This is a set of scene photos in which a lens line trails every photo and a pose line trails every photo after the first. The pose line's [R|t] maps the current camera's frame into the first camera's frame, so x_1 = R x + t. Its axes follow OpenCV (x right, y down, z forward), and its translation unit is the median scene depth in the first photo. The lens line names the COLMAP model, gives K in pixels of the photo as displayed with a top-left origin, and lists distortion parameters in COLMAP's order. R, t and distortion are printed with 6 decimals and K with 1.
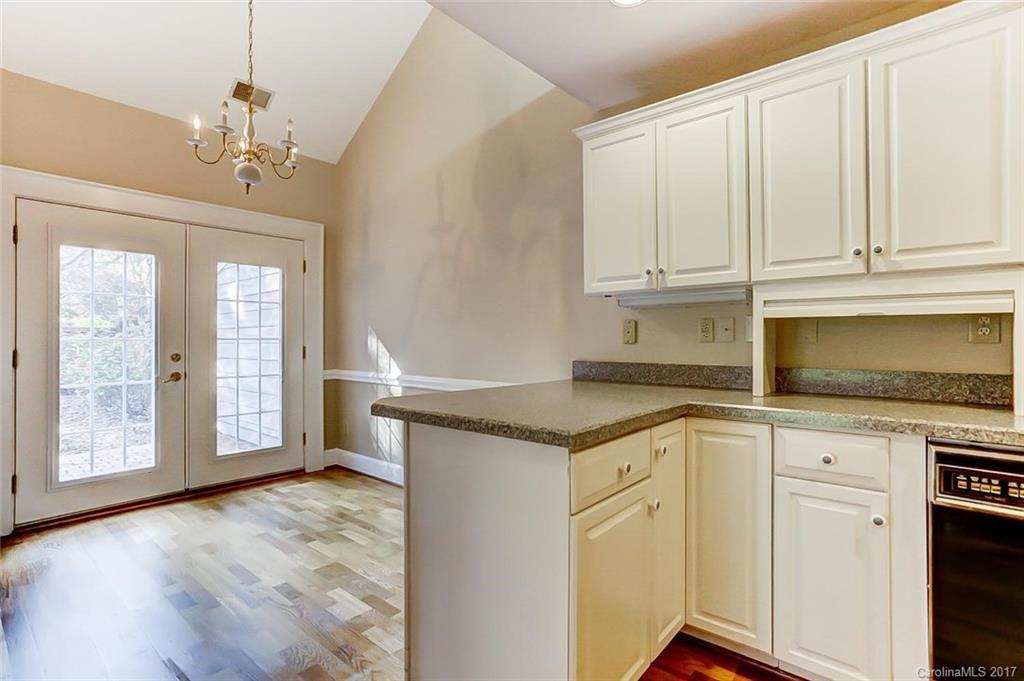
lens RADIAL K [[486.2, 0, 512.0], [0, 486.2, 340.5], [0, 0, 1]] dist [-0.002172, -0.000389]
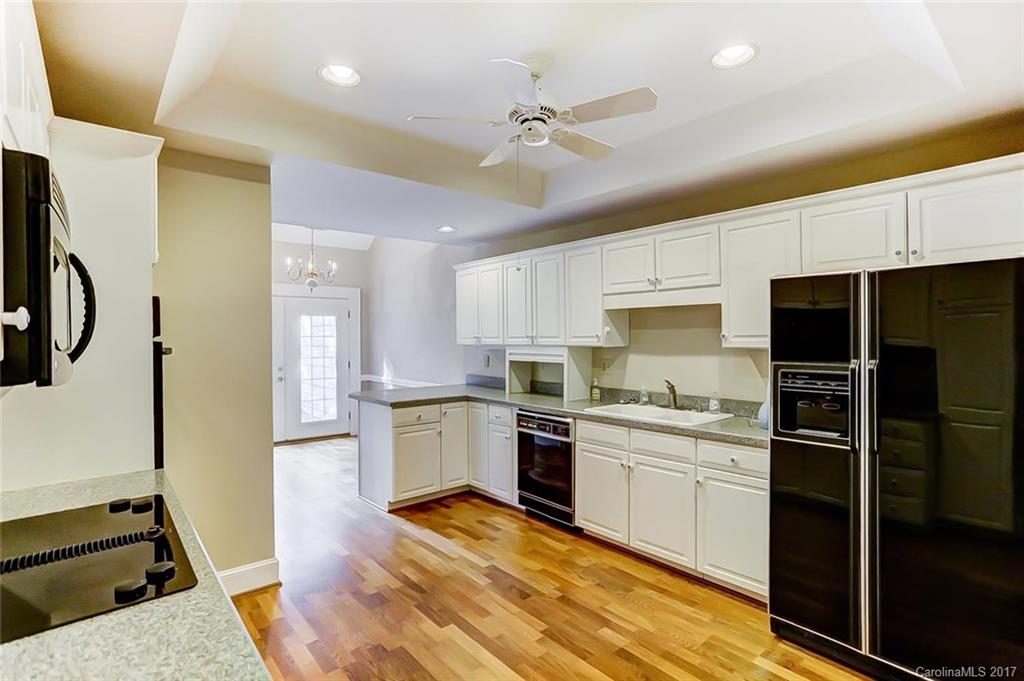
lens RADIAL K [[499.4, 0, 512.0], [0, 499.4, 340.5], [0, 0, 1]] dist [-0.000570, 0.000012]
pose [[0.986047, -0.003009, -0.166442, 0.745050], [0.004702, 0.999941, 0.009778, -0.132360], [0.166403, -0.010424, 0.986003, -1.097605]]
